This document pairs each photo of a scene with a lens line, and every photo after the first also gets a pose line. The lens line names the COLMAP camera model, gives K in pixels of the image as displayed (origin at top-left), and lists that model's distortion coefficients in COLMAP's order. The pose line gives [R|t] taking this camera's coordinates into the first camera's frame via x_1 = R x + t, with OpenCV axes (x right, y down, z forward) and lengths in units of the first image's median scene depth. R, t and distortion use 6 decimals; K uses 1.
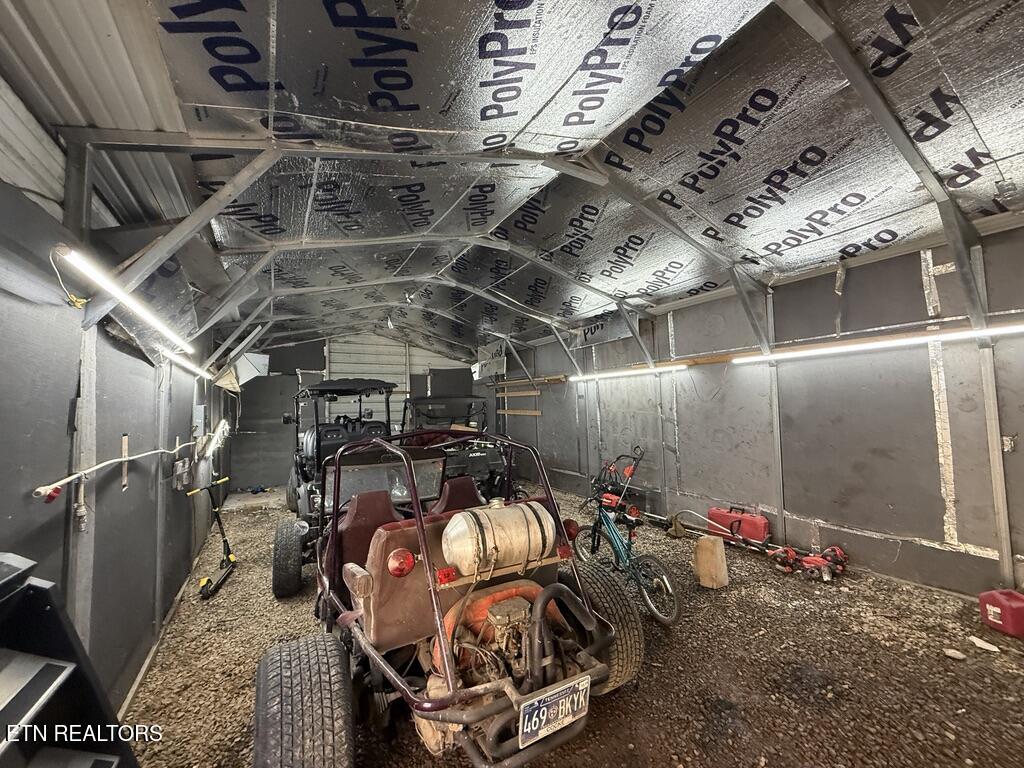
lens RADIAL K [[407.8, 0, 508.9], [0, 407.8, 384.6], [0, 0, 1]] dist [0.001247, 0.000078]
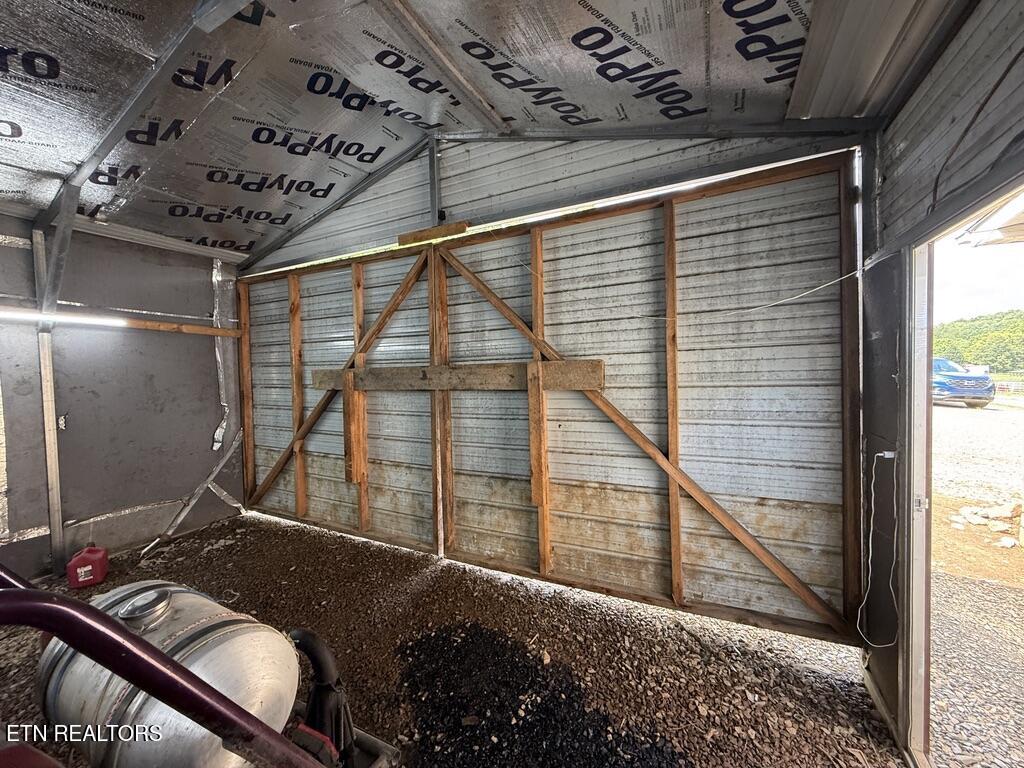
lens RADIAL K [[407.8, 0, 508.9], [0, 407.8, 384.6], [0, 0, 1]] dist [0.001247, 0.000078]
pose [[-0.534333, 0.007532, 0.845241, -0.355209], [-0.009049, 0.999852, -0.014630, 0.049797], [-0.845226, -0.015465, -0.534186, 0.592725]]
